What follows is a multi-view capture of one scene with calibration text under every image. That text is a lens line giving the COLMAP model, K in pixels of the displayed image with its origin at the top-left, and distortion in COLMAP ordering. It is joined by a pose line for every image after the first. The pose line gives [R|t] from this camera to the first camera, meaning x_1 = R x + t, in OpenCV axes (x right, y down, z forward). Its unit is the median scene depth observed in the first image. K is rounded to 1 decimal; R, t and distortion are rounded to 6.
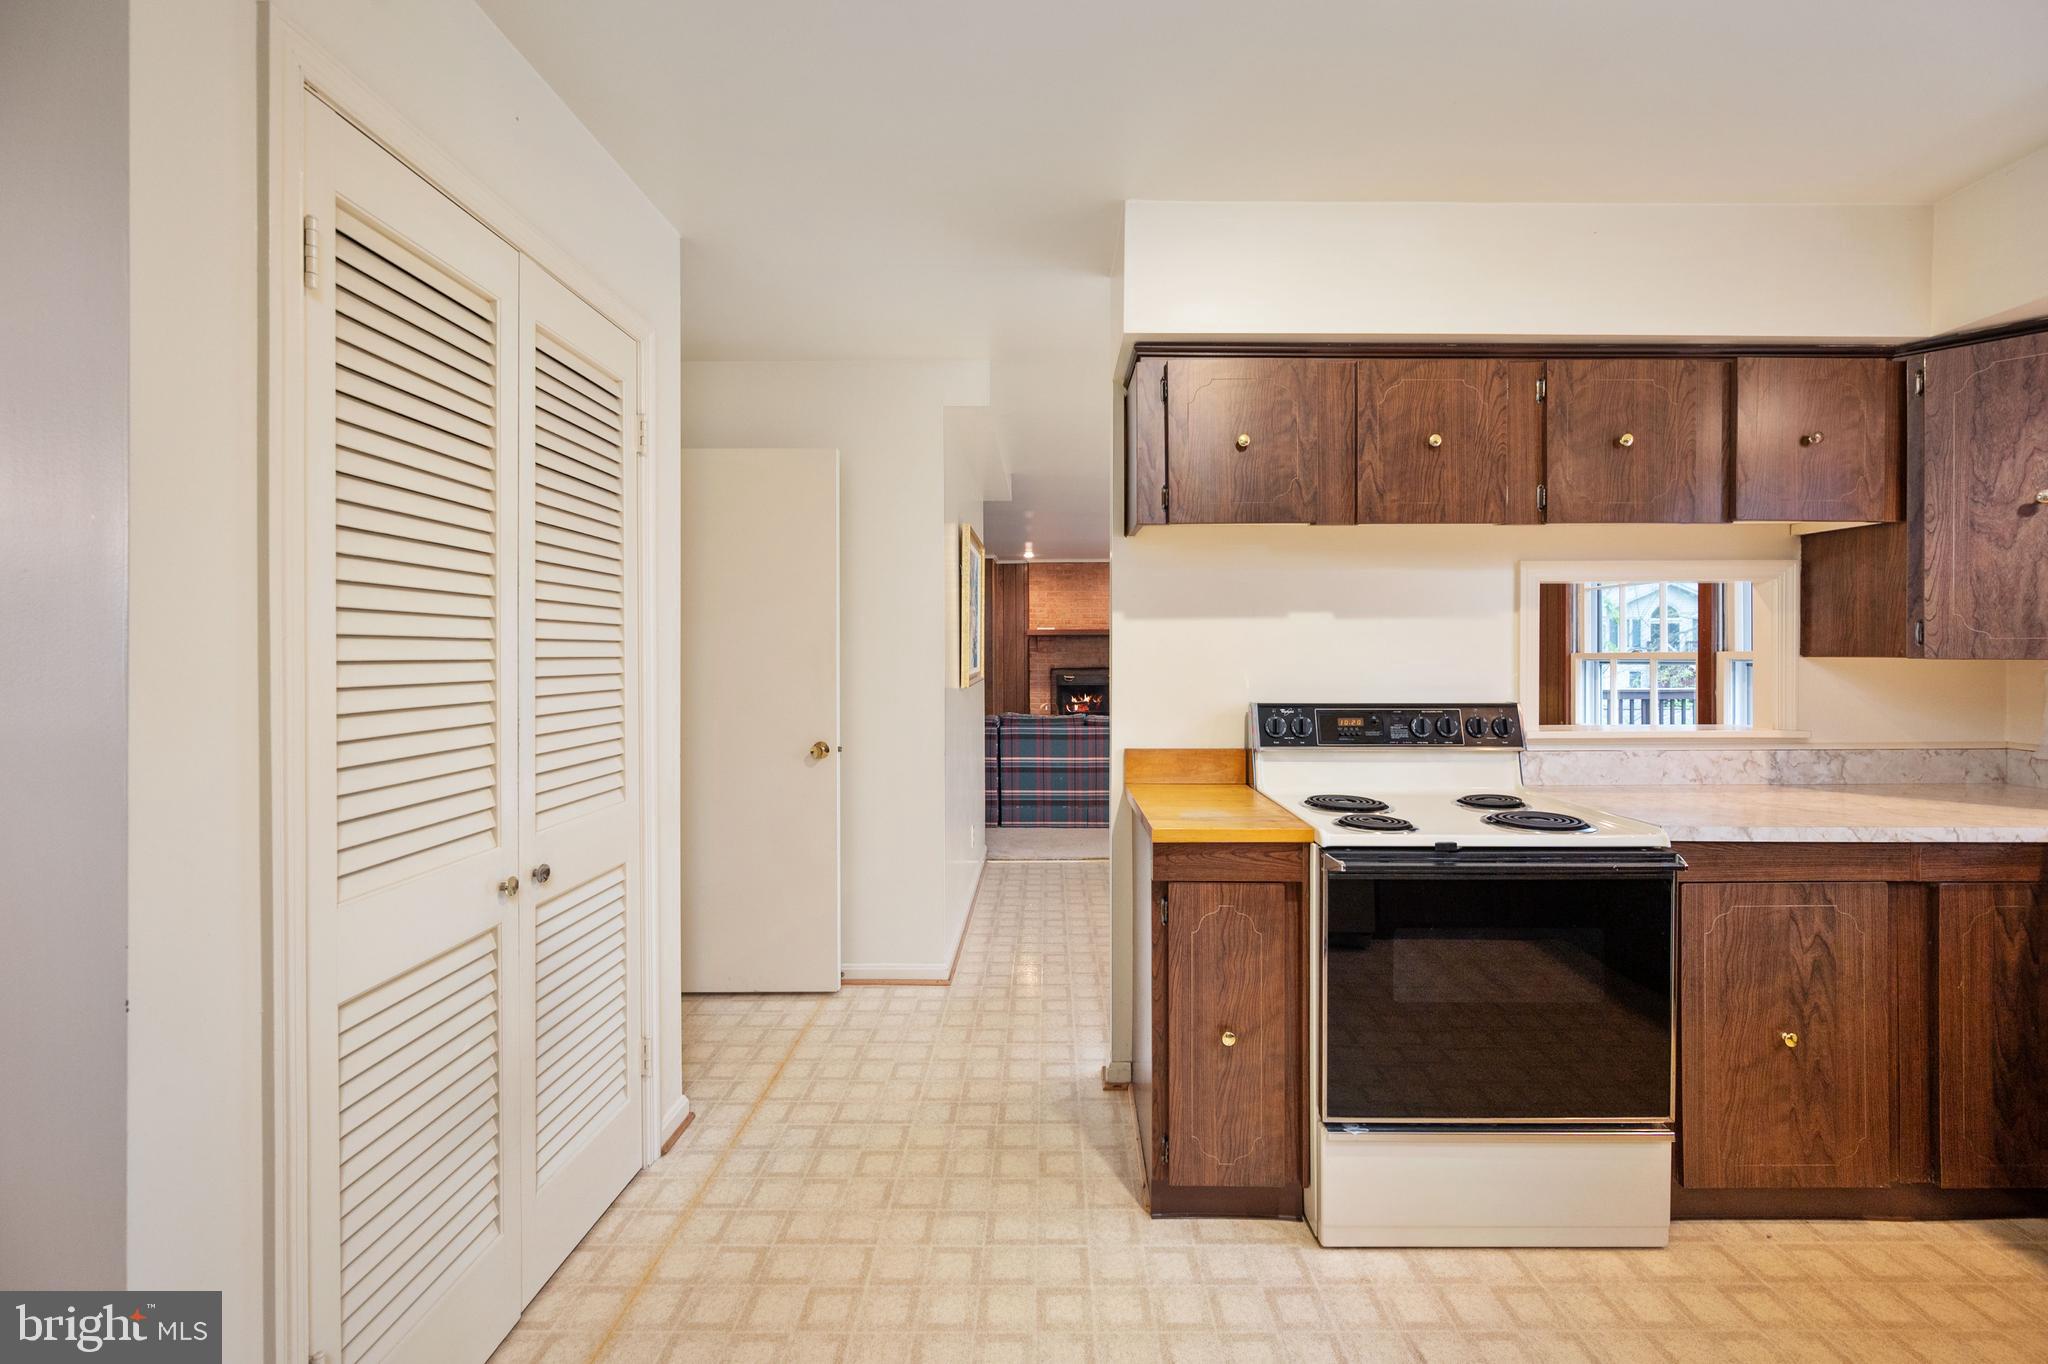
lens RADIAL K [[857.9, 0, 1054.3], [0, 857.9, 656.6], [0, 0, 1]] dist [-0.004371, 0.001263]
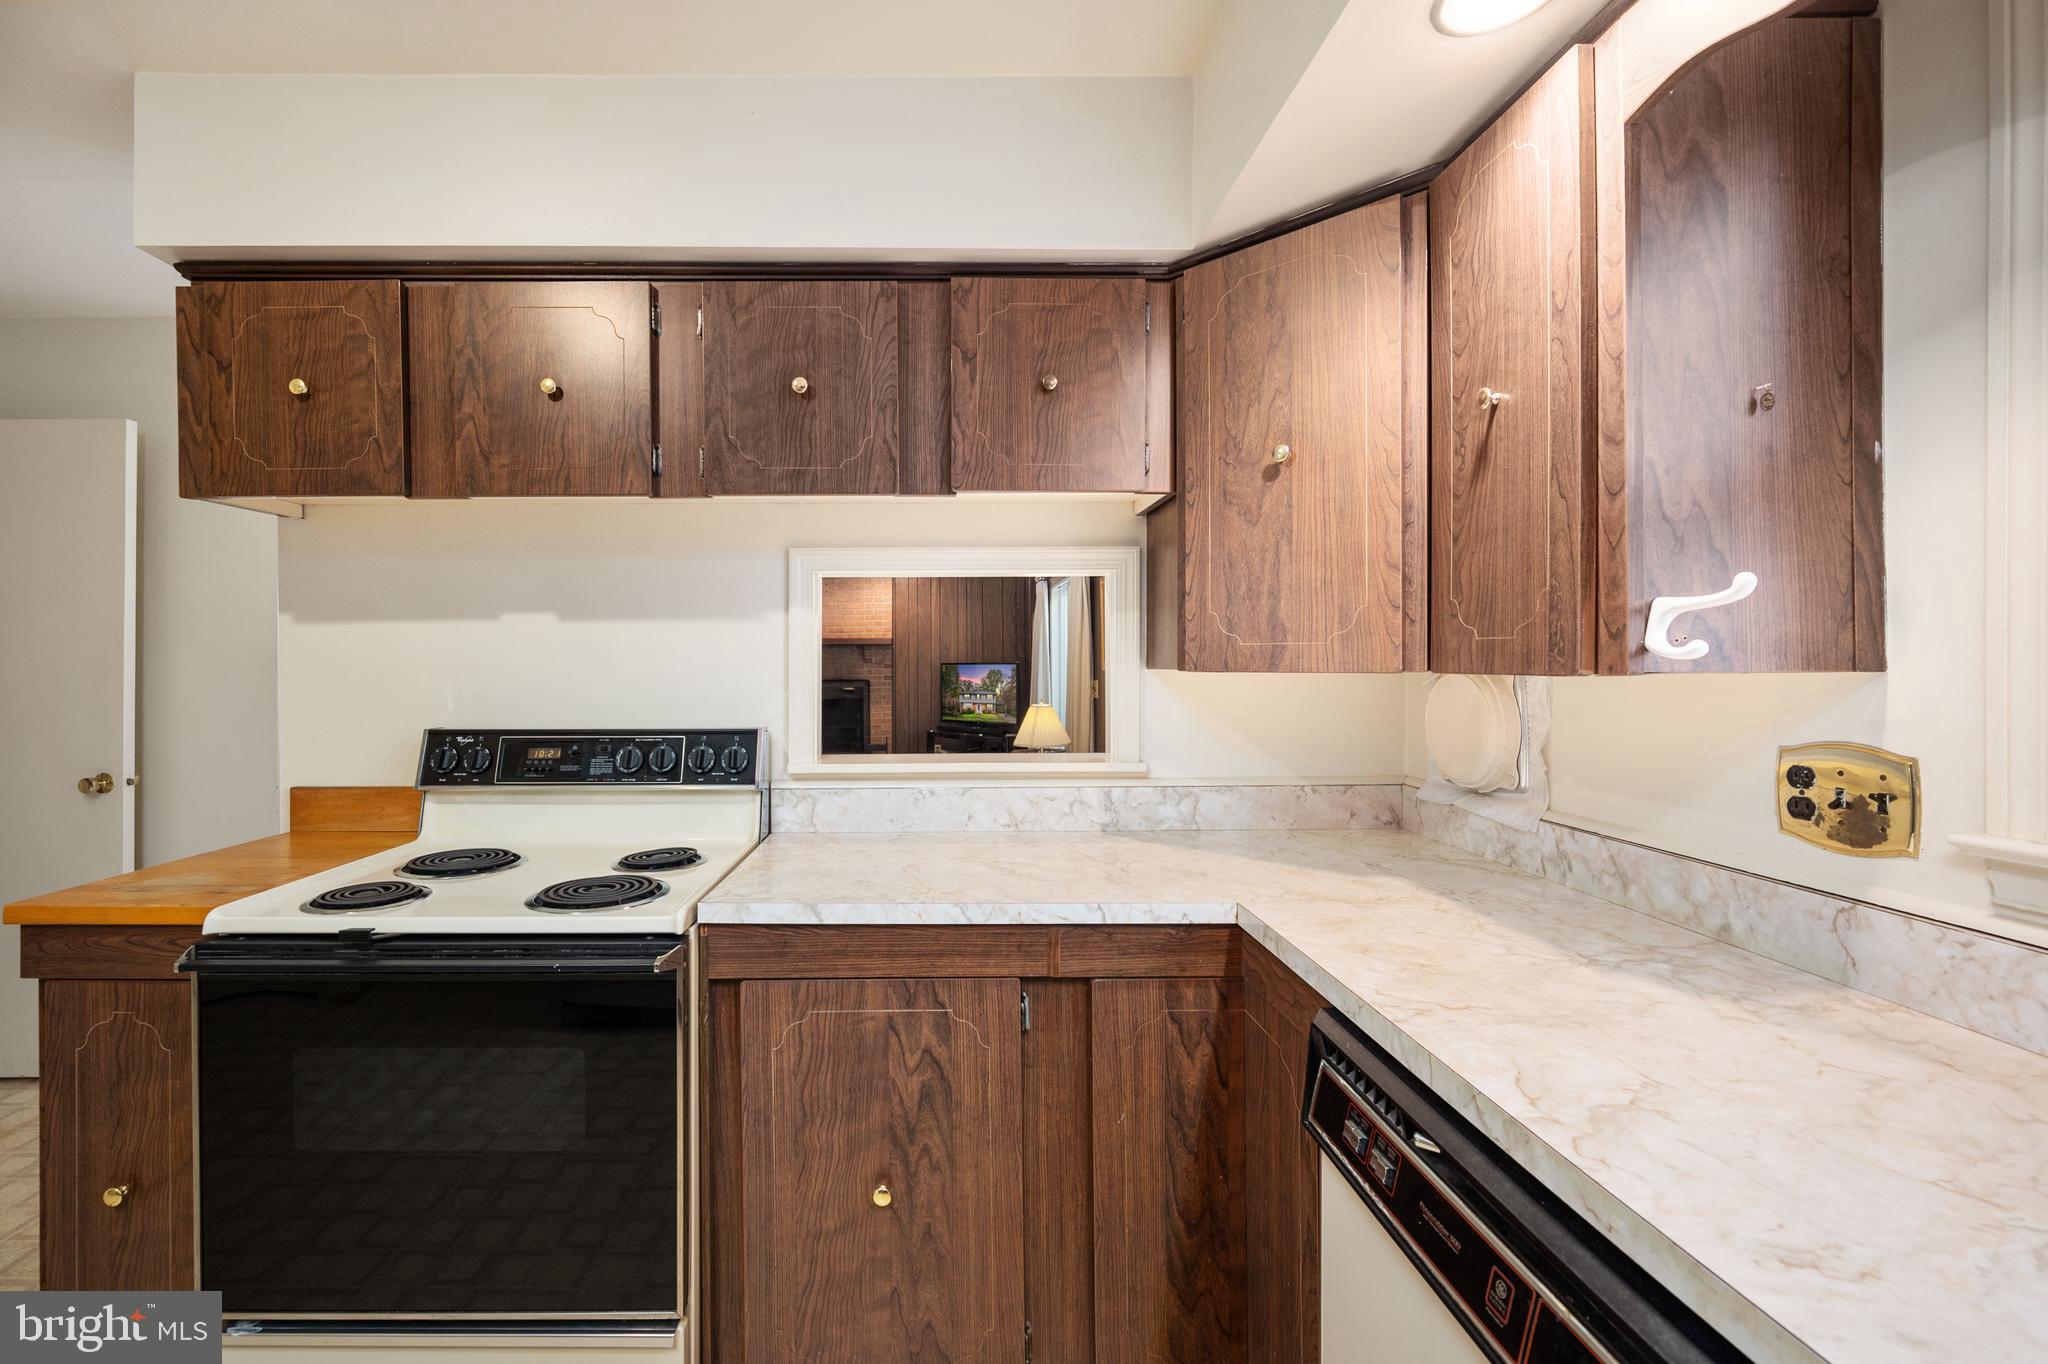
lens RADIAL K [[857.9, 0, 1027.5], [0, 857.9, 663.0], [0, 0, 1]] dist [-0.004371, 0.001263]
pose [[0.999968, -0.002083, 0.007772, 0.897805], [0.002127, 0.999982, -0.005696, -0.000835], [-0.007760, 0.005712, 0.999954, 0.245490]]
